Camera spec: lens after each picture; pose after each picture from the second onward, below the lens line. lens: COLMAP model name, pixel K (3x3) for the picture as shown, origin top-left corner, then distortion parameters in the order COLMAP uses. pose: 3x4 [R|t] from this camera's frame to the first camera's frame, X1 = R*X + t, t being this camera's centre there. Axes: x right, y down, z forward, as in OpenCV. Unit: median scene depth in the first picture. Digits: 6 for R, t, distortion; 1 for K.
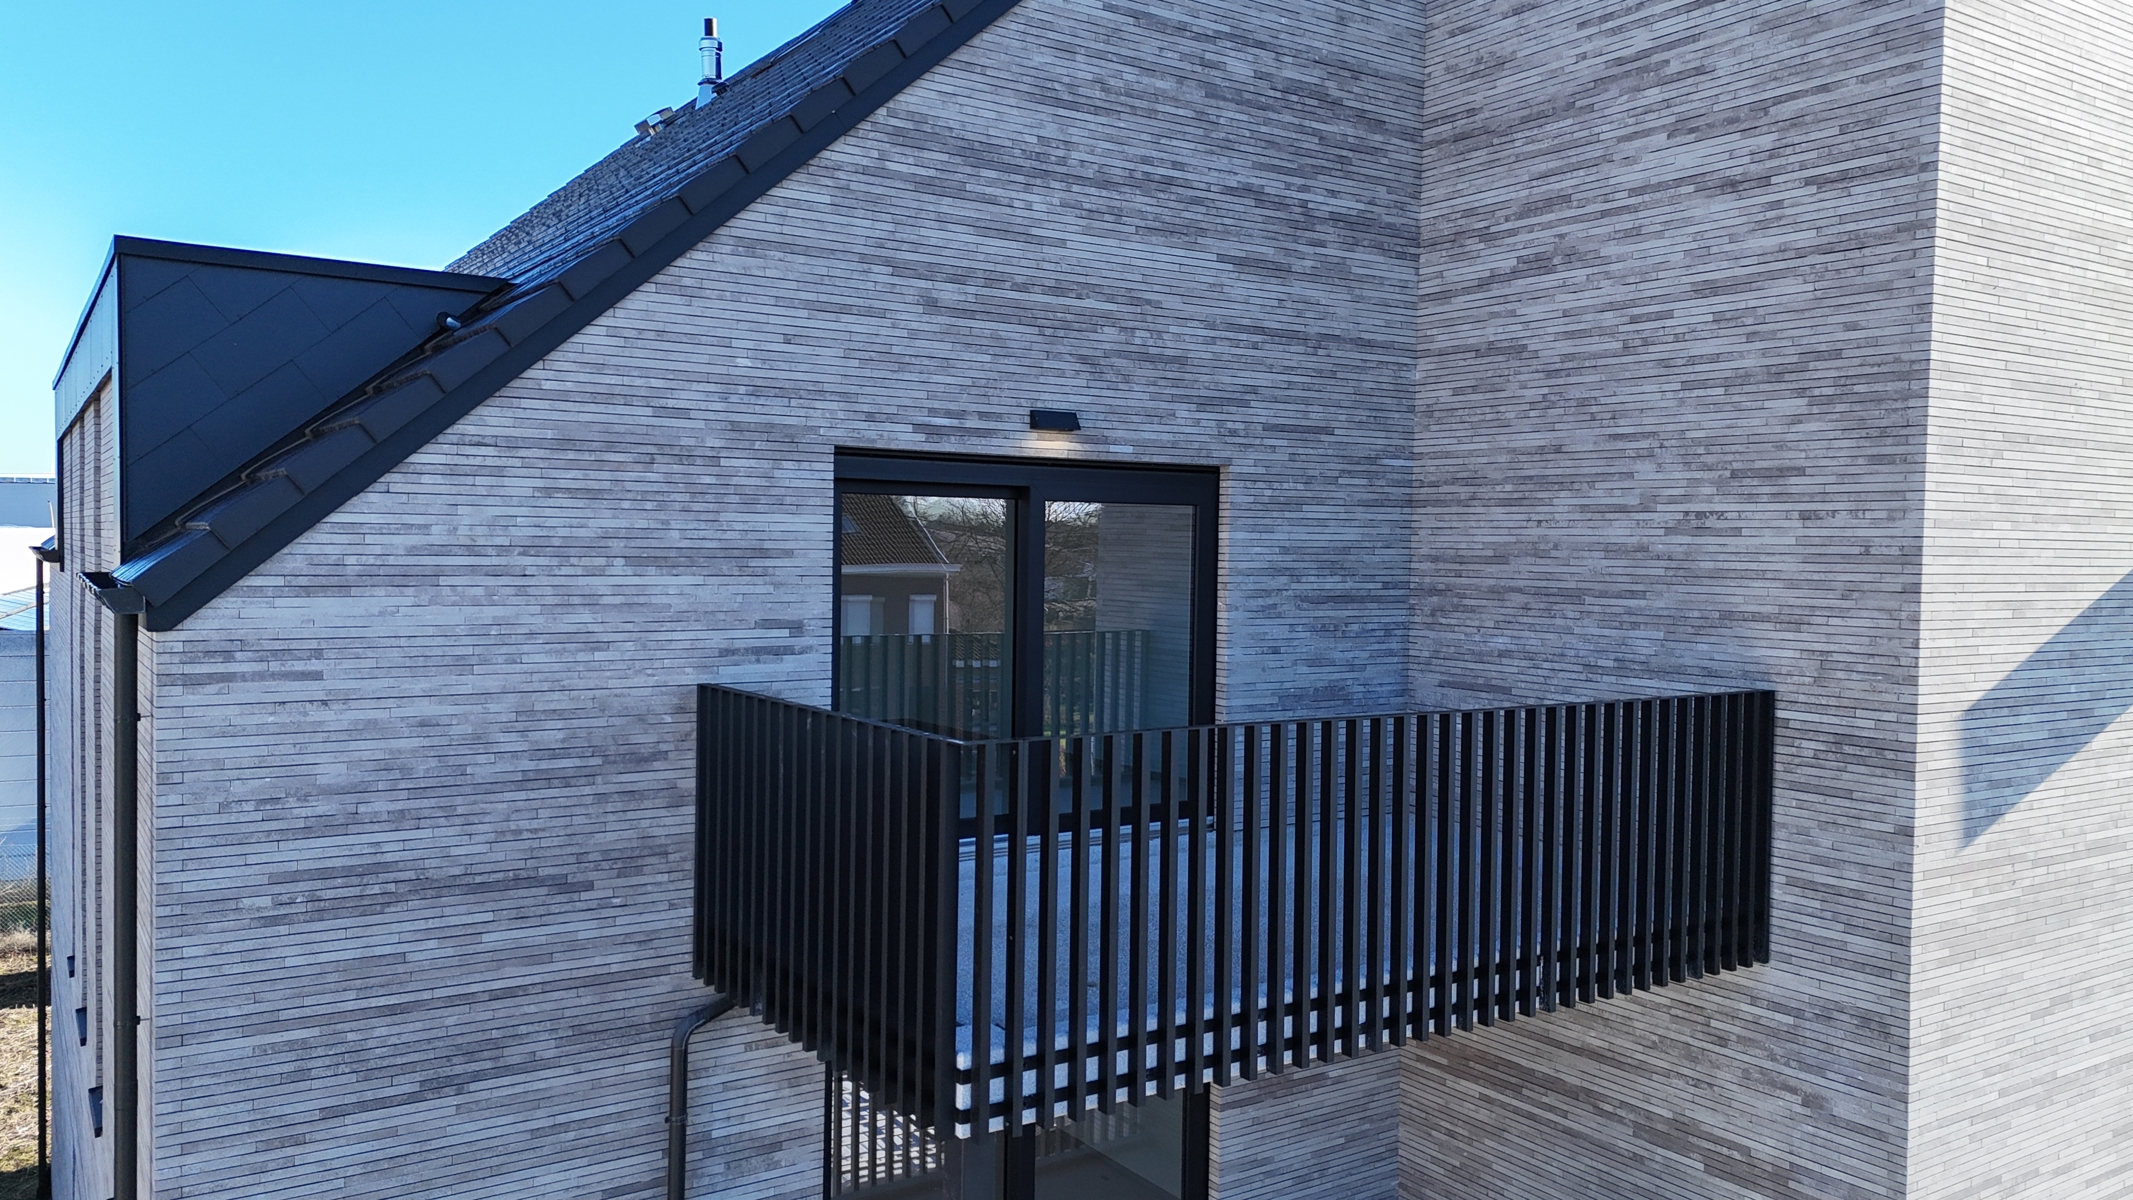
lens RADIAL K [[1563.8, 0, 1069.3], [0, 1563.8, 602.8], [0, 0, 1]] dist [0.074807, -0.065163]
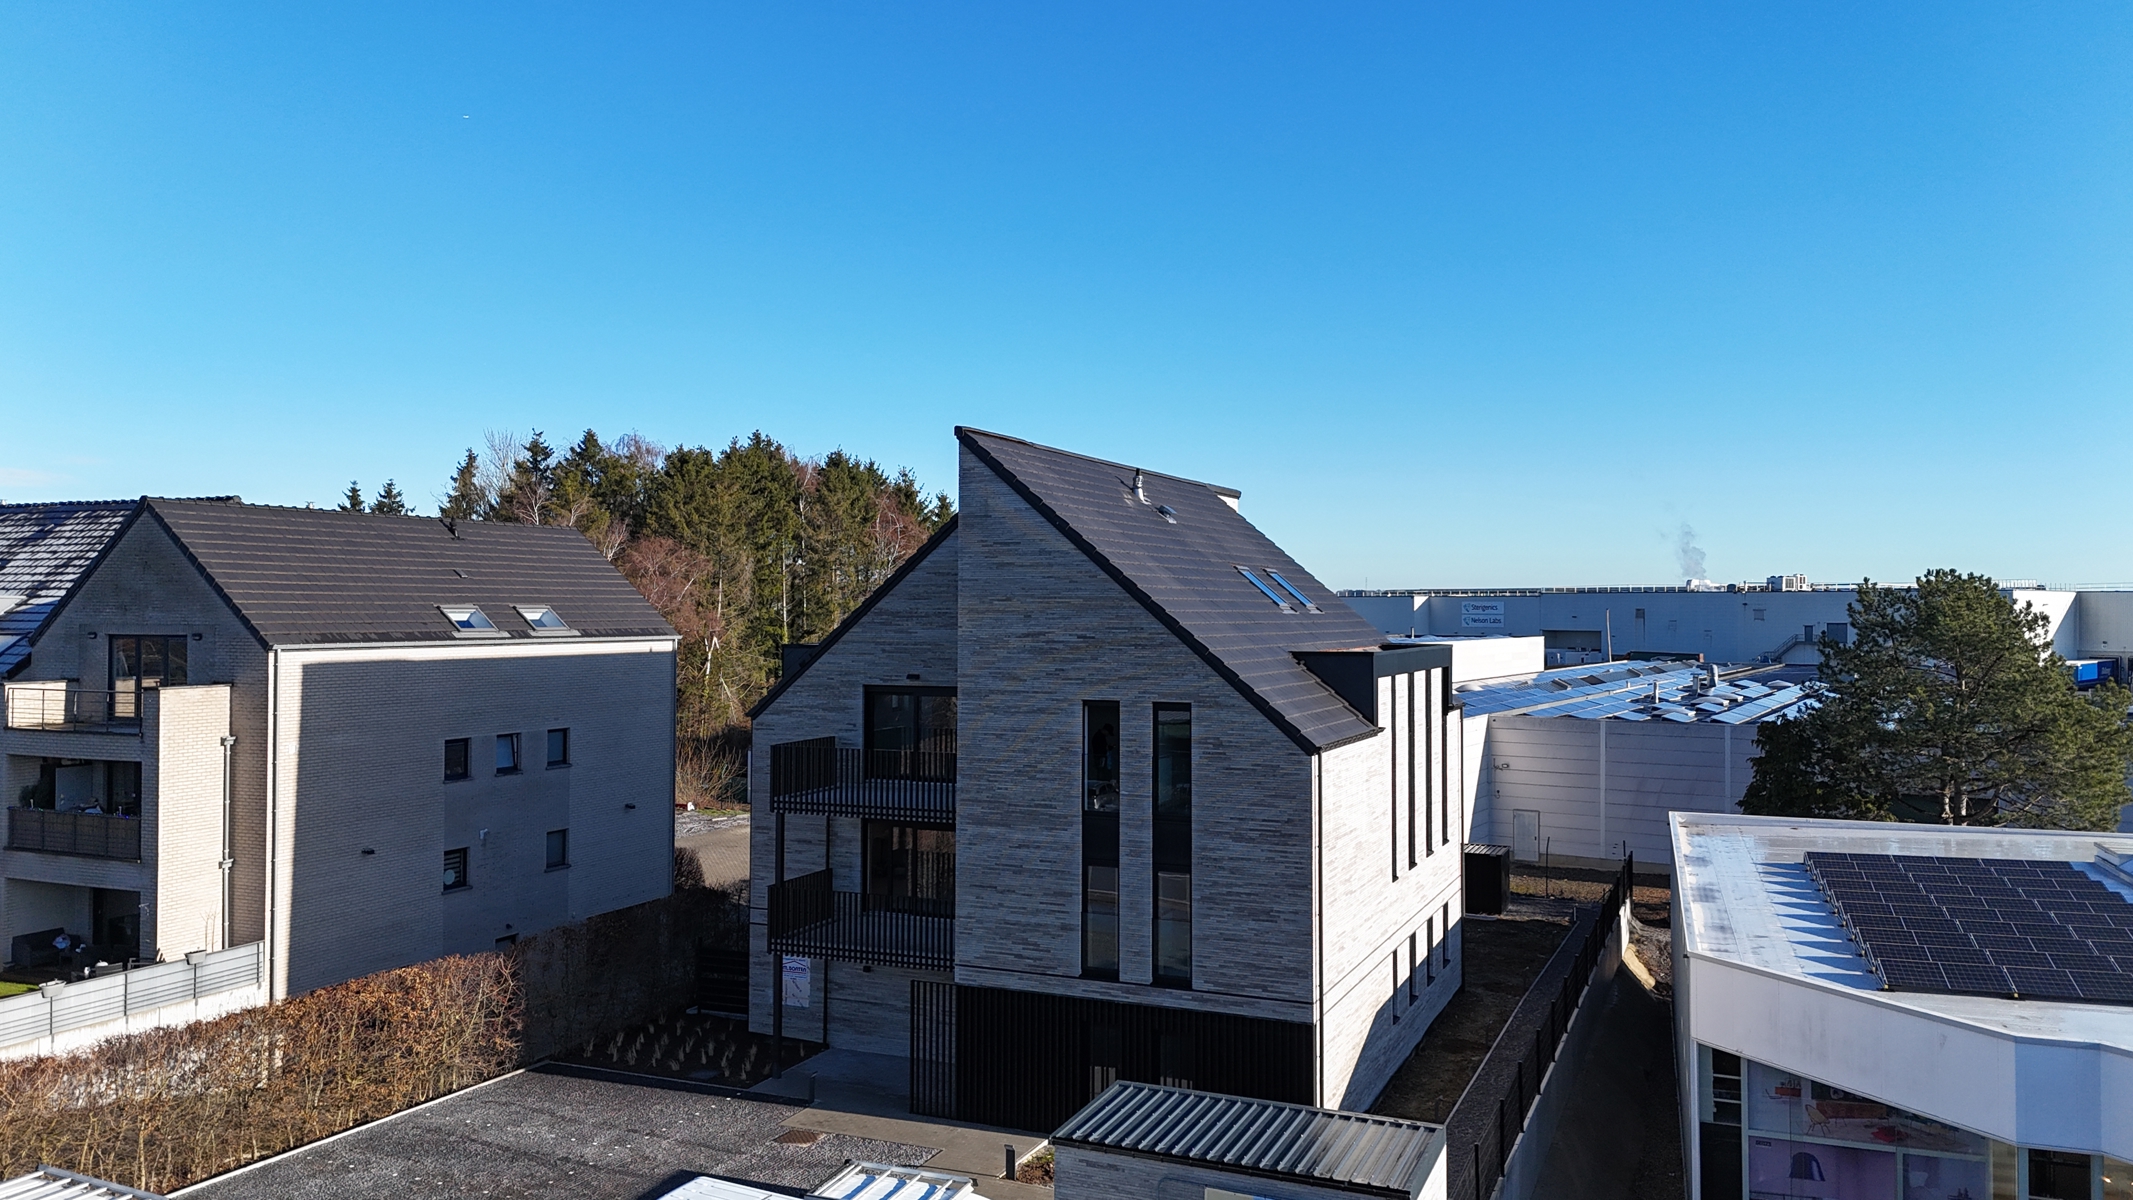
lens RADIAL K [[1563.8, 0, 1065.8], [0, 1563.8, 580.7], [0, 0, 1]] dist [0.074807, -0.065163]
pose [[0.527130, -0.028878, -0.849294, 4.127188], [-0.027061, 0.998345, -0.050743, -0.194021], [0.849353, 0.049731, 0.525477, -0.900366]]
